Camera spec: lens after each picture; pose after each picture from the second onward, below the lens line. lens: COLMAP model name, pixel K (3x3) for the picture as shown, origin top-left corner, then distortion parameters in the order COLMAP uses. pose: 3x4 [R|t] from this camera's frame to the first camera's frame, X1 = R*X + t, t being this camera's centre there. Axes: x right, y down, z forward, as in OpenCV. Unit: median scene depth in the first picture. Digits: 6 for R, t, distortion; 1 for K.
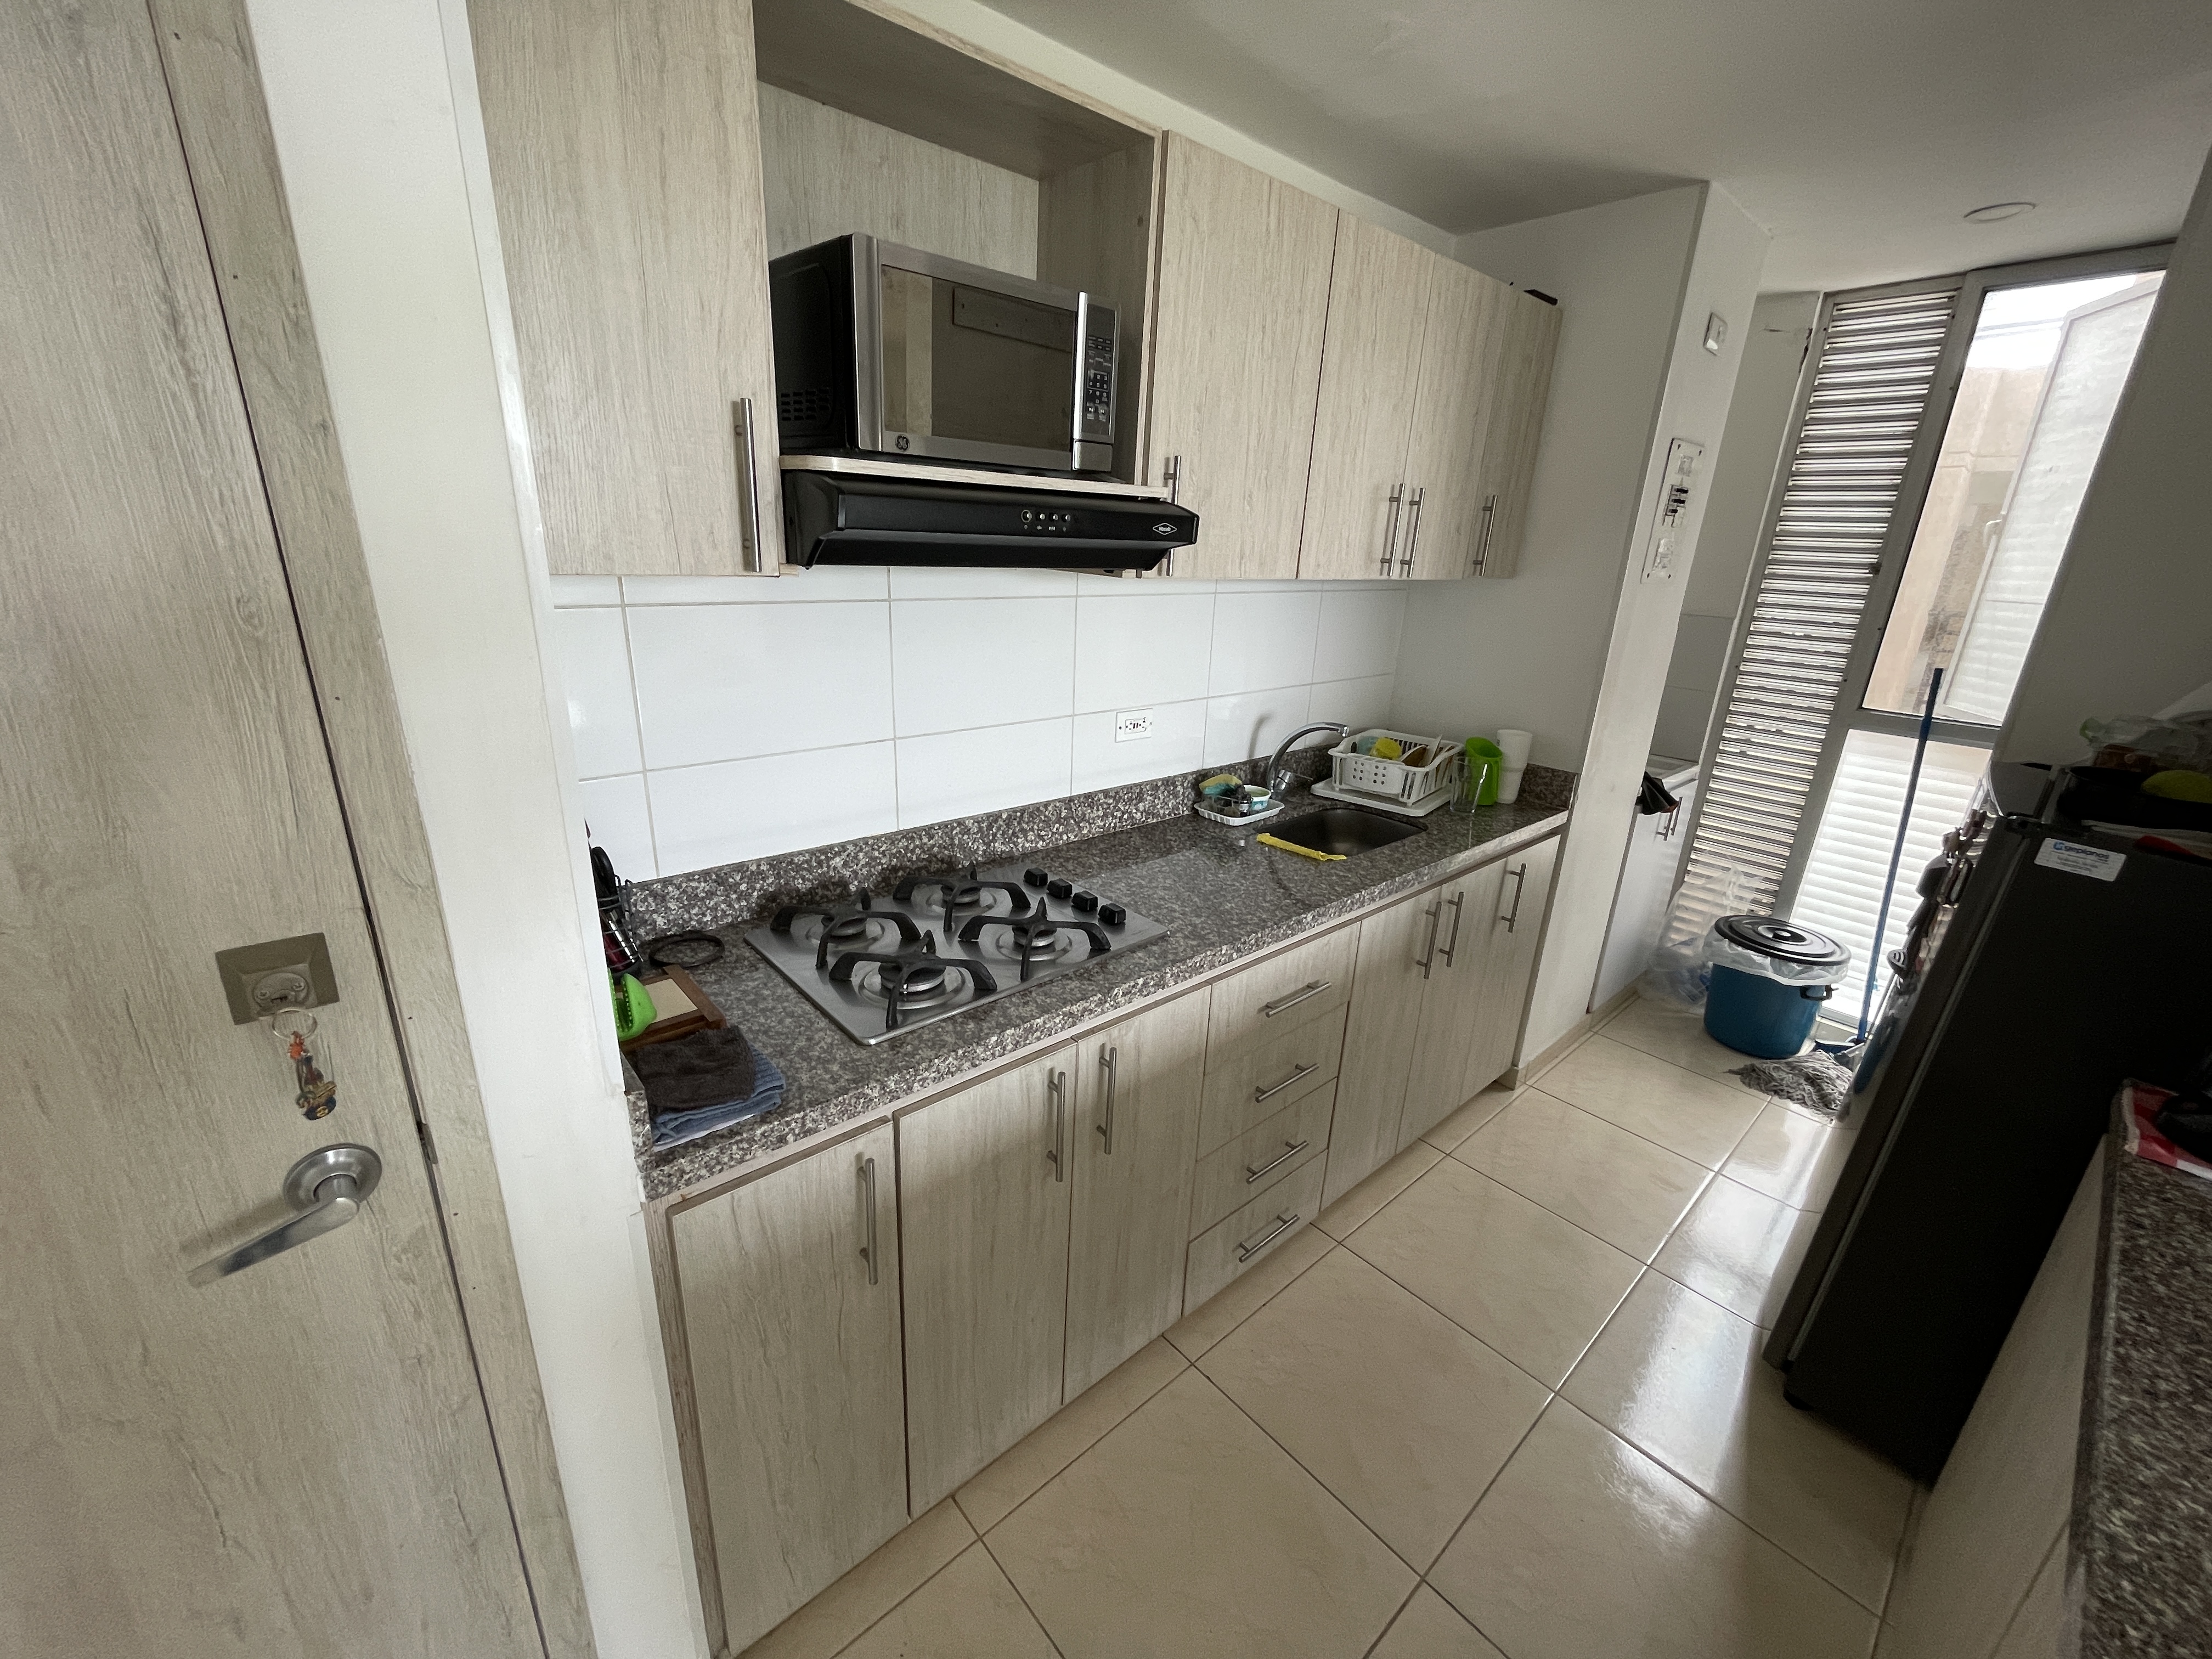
lens RADIAL K [[899.4, 0, 1106.0], [0, 899.4, 829.5], [0, 0, 1]] dist [-0.000254, -0.000638]
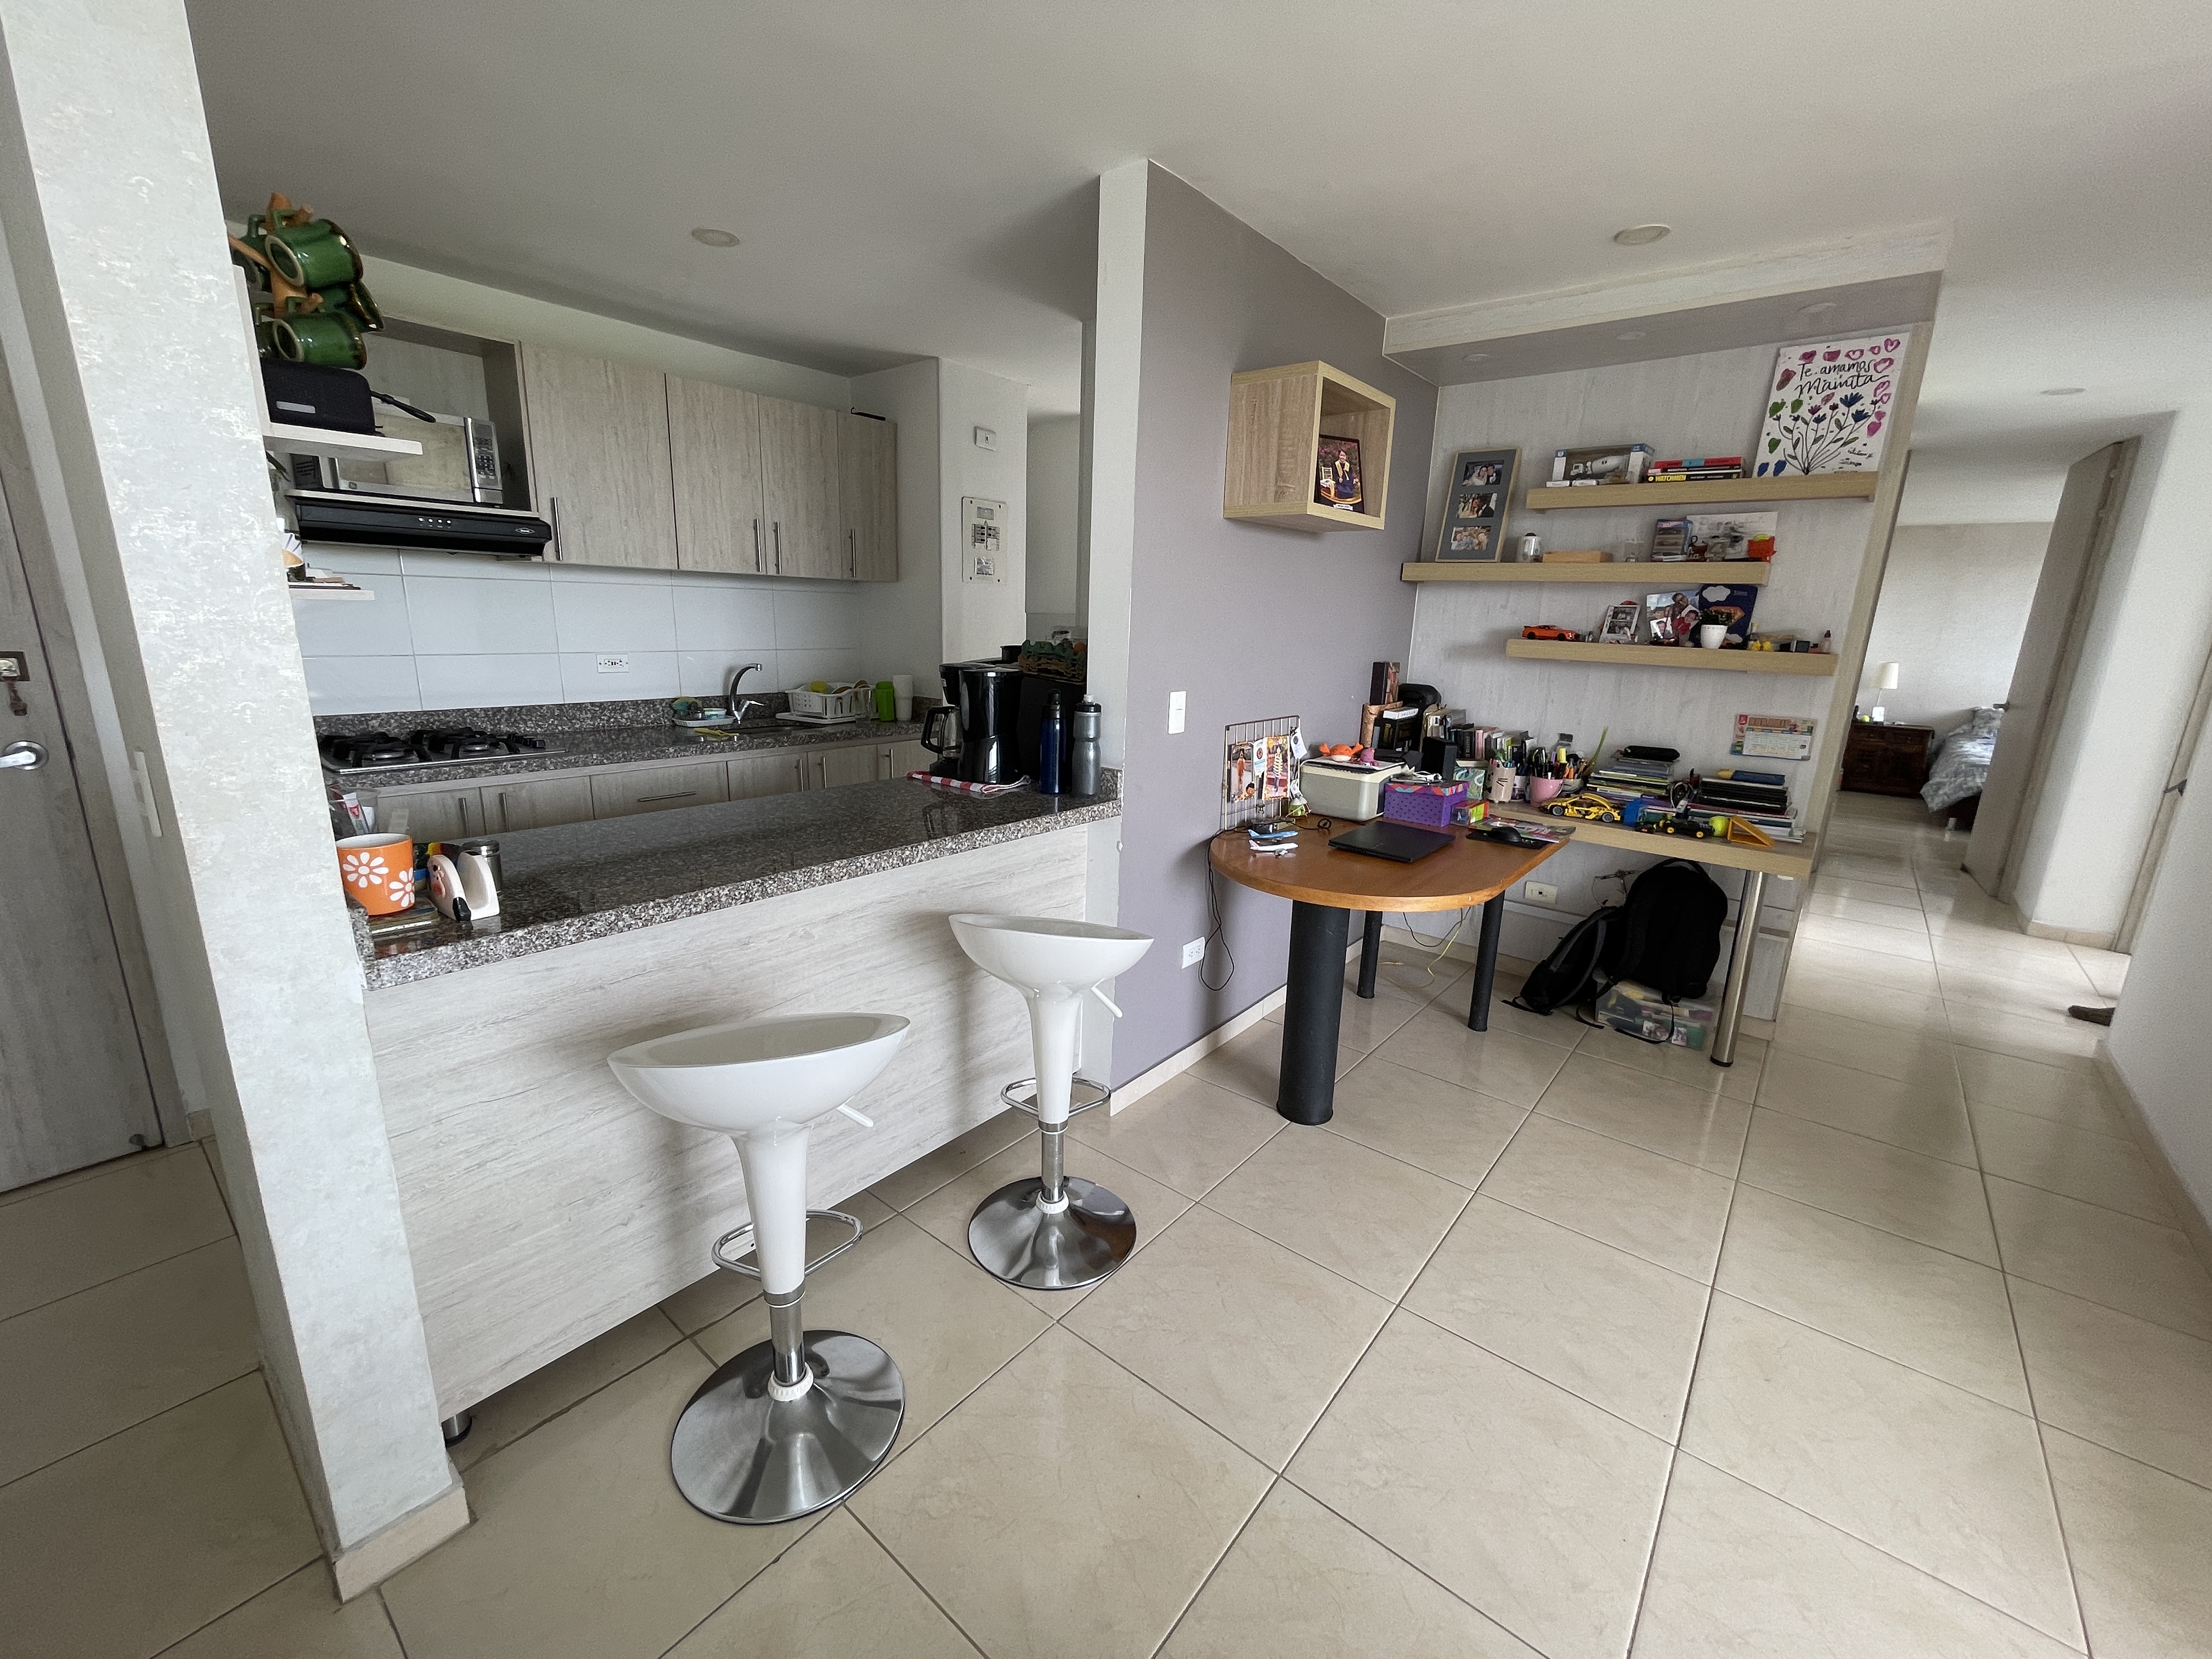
lens RADIAL K [[899.4, 0, 1106.0], [0, 899.4, 829.5], [0, 0, 1]] dist [-0.000254, -0.000638]
pose [[0.988034, -0.048108, 0.146541, 0.751339], [0.059534, 0.995434, -0.074608, 0.408113], [-0.142282, 0.082440, 0.986387, -0.812841]]
